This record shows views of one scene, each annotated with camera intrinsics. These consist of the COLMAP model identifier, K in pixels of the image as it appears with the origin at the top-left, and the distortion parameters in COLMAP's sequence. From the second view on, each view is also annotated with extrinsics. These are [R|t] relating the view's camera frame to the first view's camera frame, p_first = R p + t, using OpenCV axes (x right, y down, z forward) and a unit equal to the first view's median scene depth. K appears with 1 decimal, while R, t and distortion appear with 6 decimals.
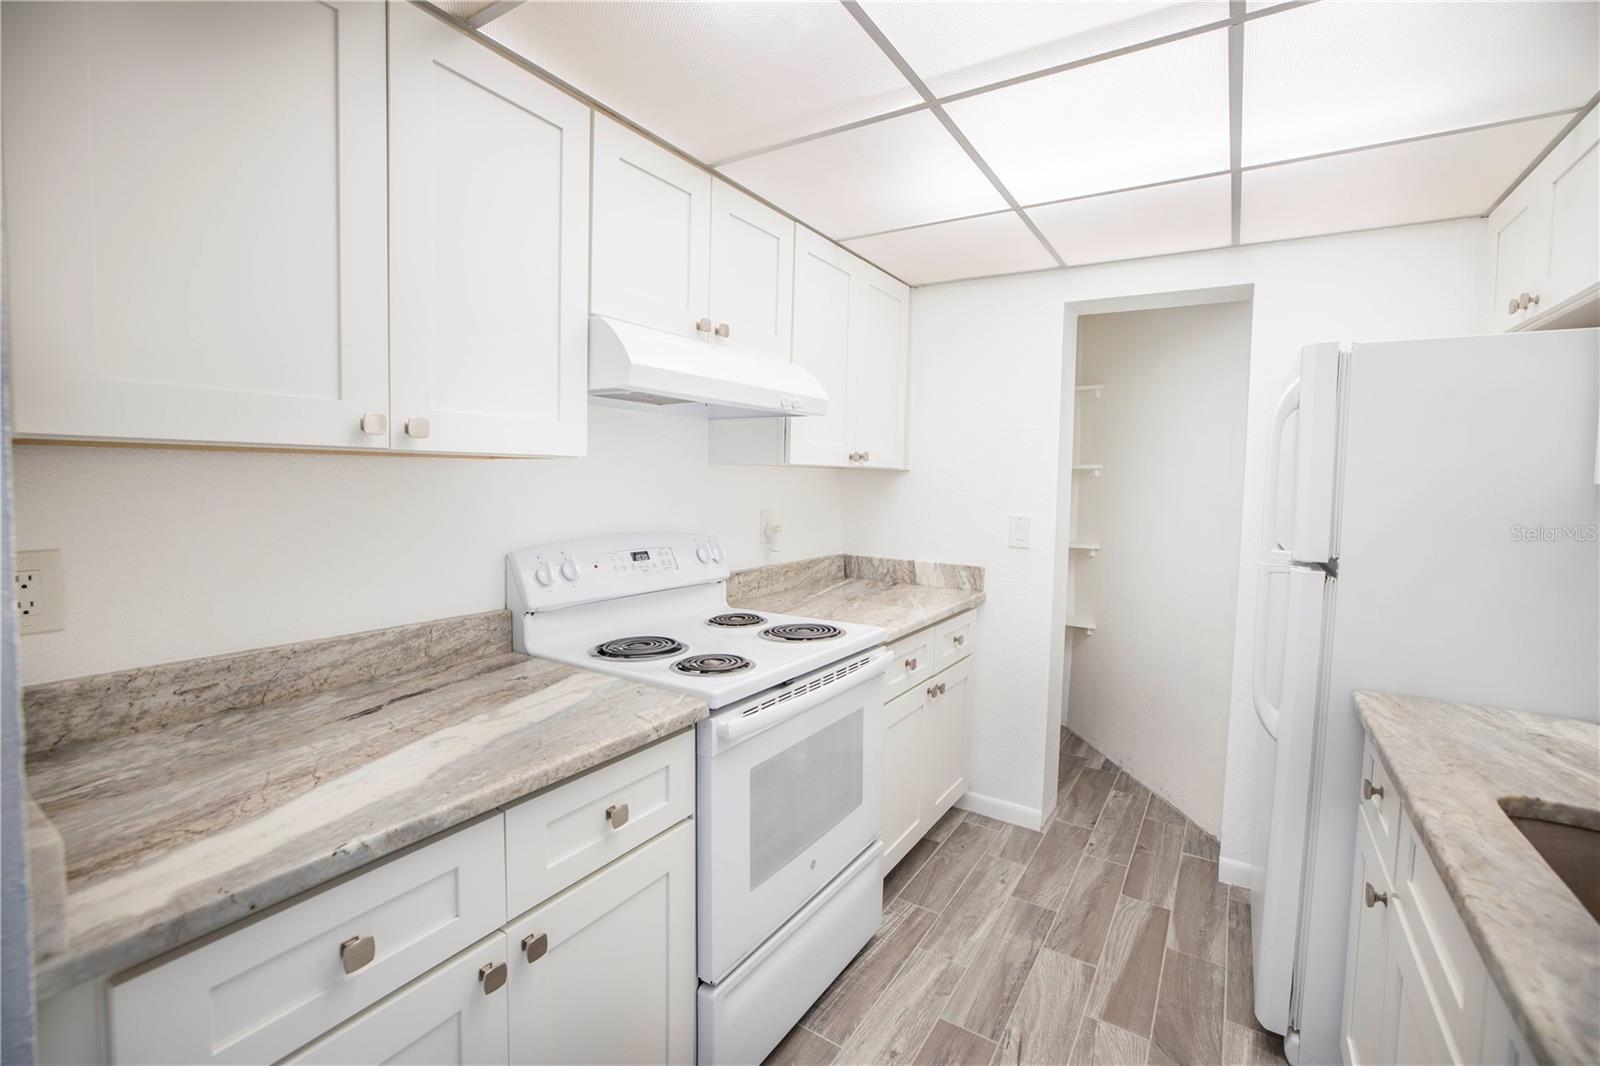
lens RADIAL K [[685.9, 0, 802.9], [0, 685.9, 507.4], [0, 0, 1]] dist [-0.049146, 0.015592]
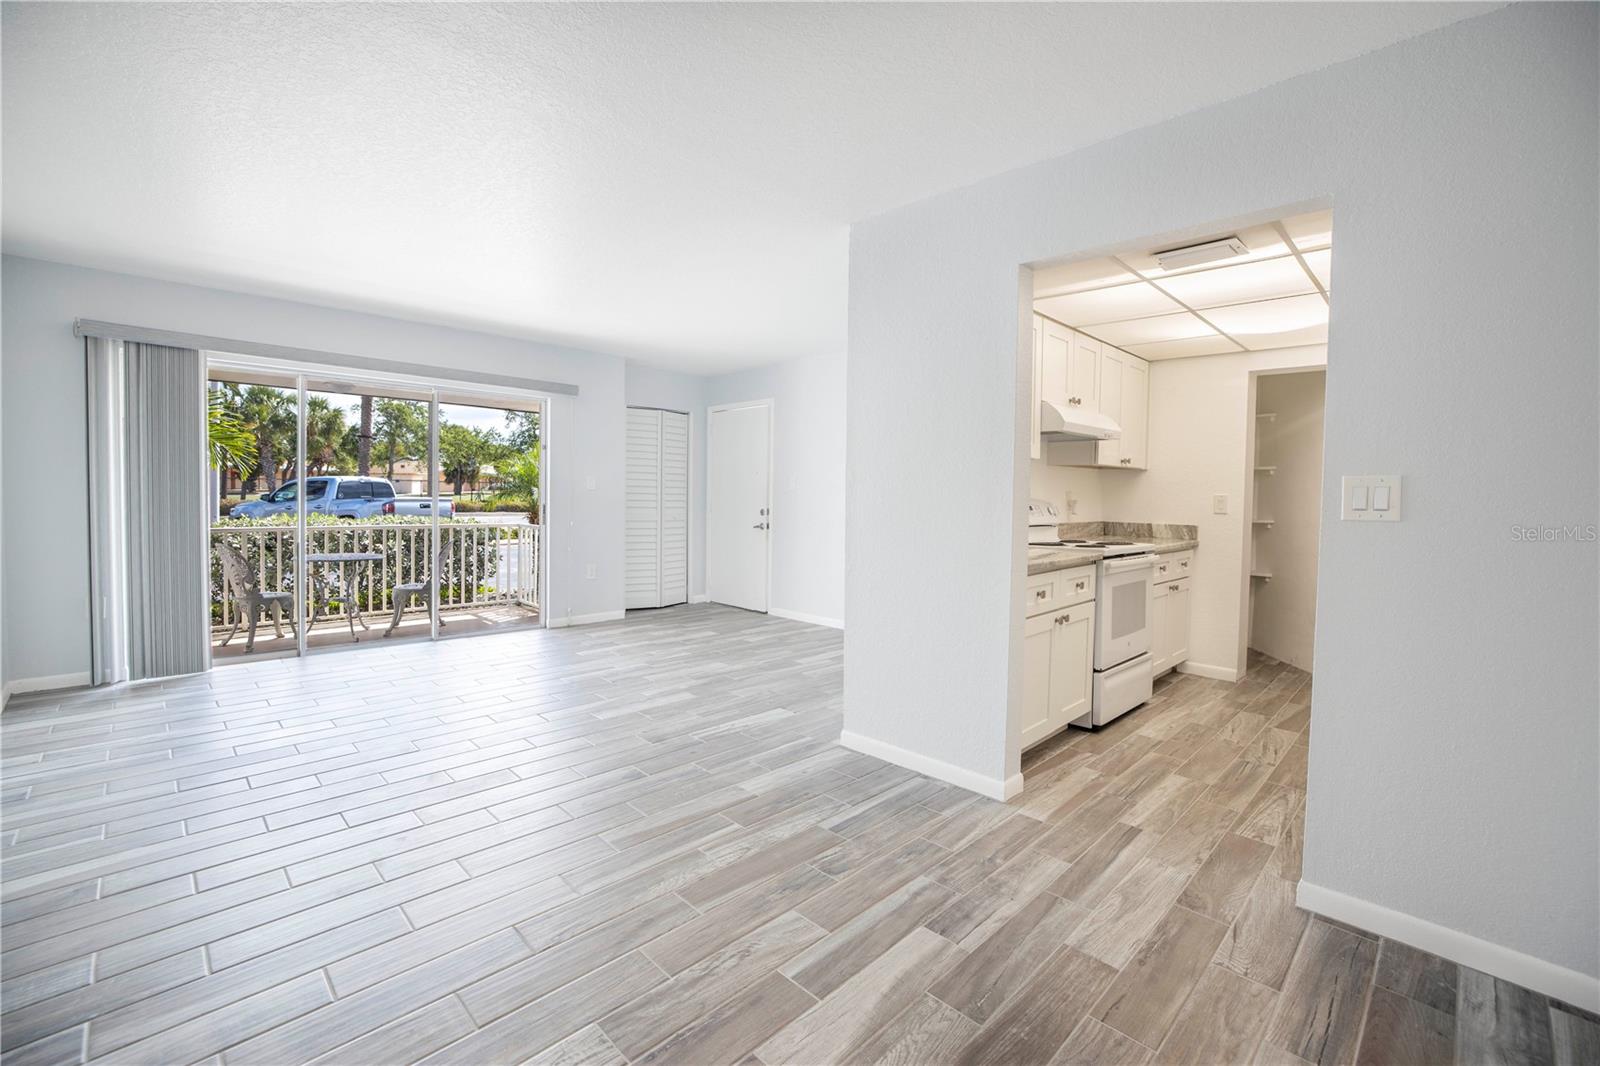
lens RADIAL K [[685.9, 0, 802.9], [0, 685.9, 507.4], [0, 0, 1]] dist [-0.049146, 0.015592]
pose [[0.978044, 0.002138, -0.208385, -0.436179], [-0.007455, 0.999666, -0.024737, 0.114660], [0.208263, 0.025747, 0.977734, -1.071643]]
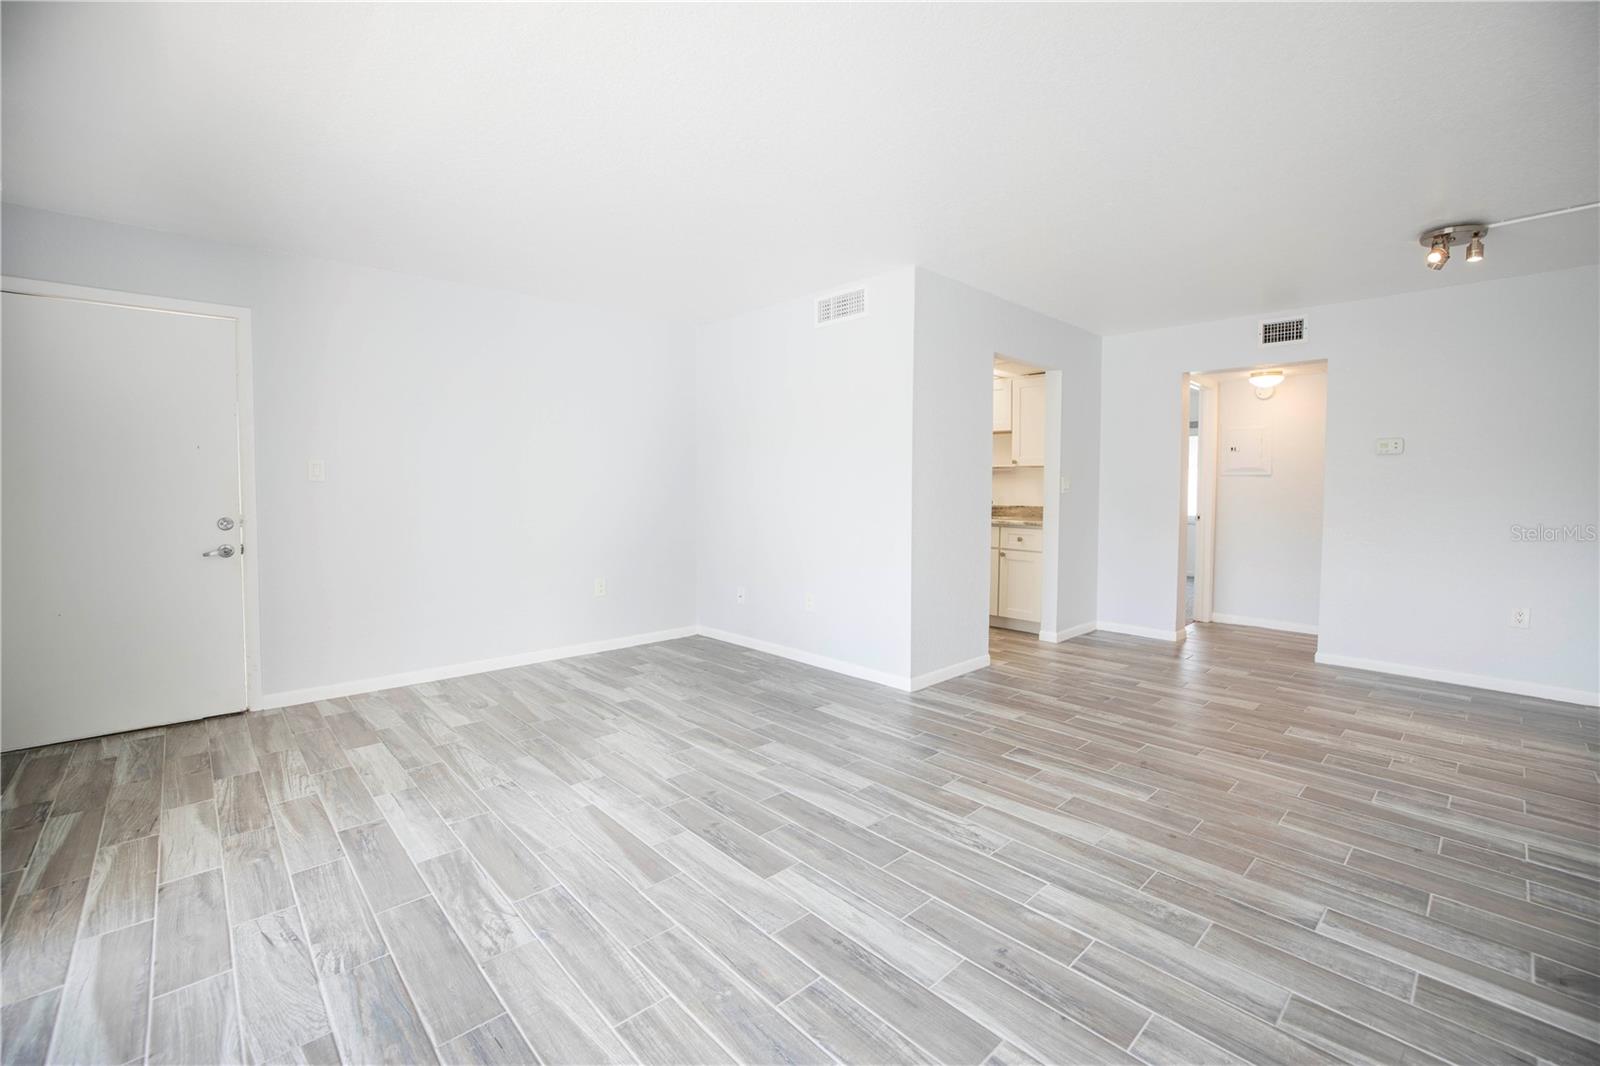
lens RADIAL K [[685.9, 0, 802.9], [0, 685.9, 507.4], [0, 0, 1]] dist [-0.049146, 0.015592]
pose [[0.239175, -0.044455, 0.969958, -2.487216], [0.046818, 0.998317, 0.034210, 0.030391], [-0.969847, 0.037230, 0.240854, 0.250919]]
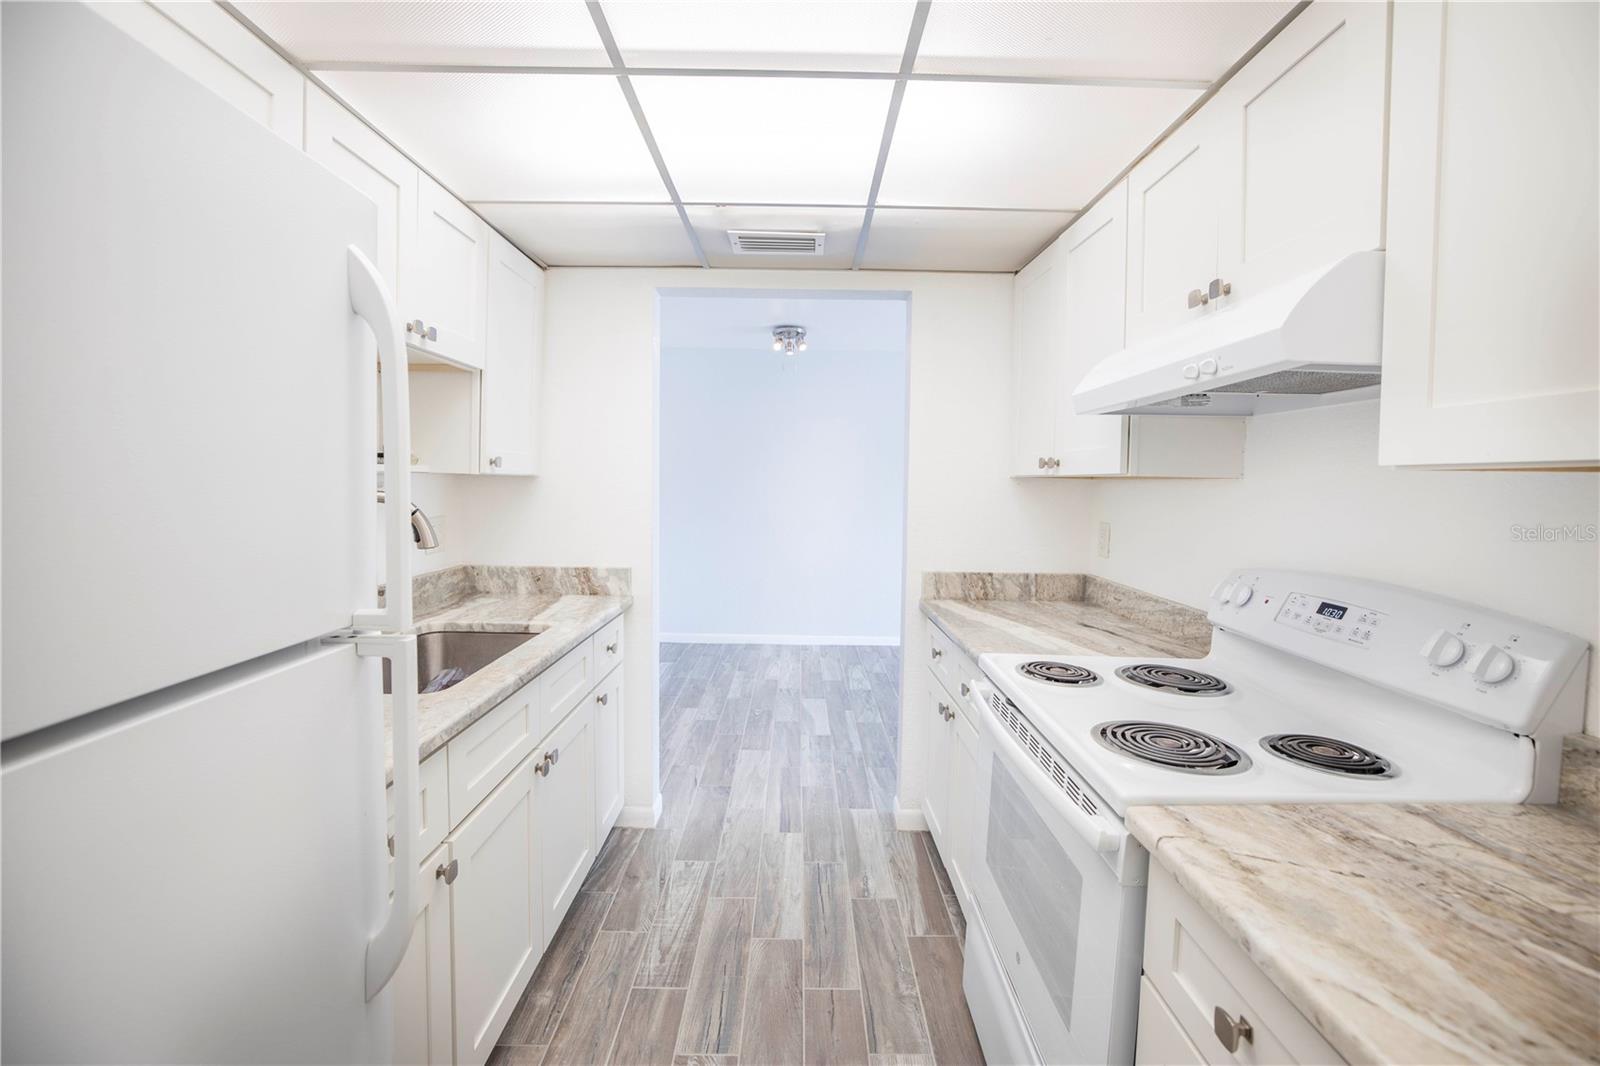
lens RADIAL K [[685.9, 0, 802.9], [0, 685.9, 507.4], [0, 0, 1]] dist [-0.049146, 0.015592]
pose [[-0.834775, -0.002128, -0.550588, 0.532300], [-0.049152, 0.996288, 0.070671, -0.050959], [0.548393, 0.086057, -0.831781, 1.161140]]
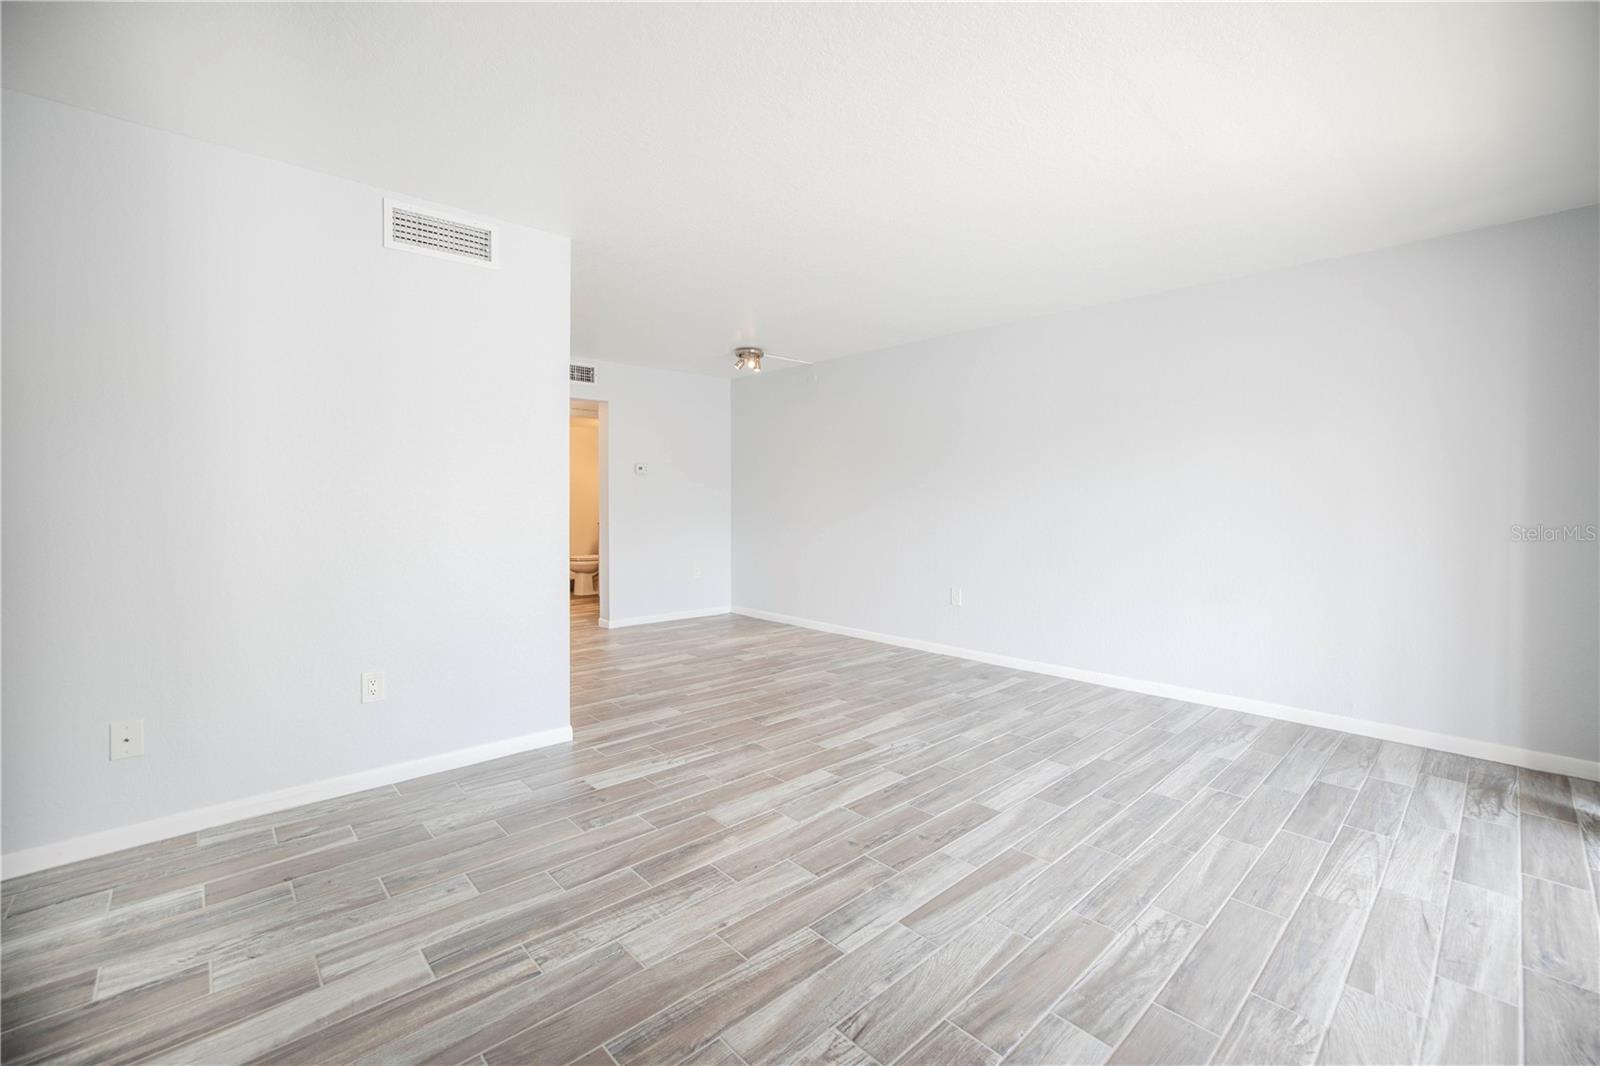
lens RADIAL K [[685.9, 0, 802.9], [0, 685.9, 507.4], [0, 0, 1]] dist [-0.049146, 0.015592]
pose [[-0.969916, -0.019033, 0.242694, -1.537174], [-0.003721, 0.997982, 0.063395, -0.025855], [-0.243411, 0.060585, -0.968029, 1.758498]]
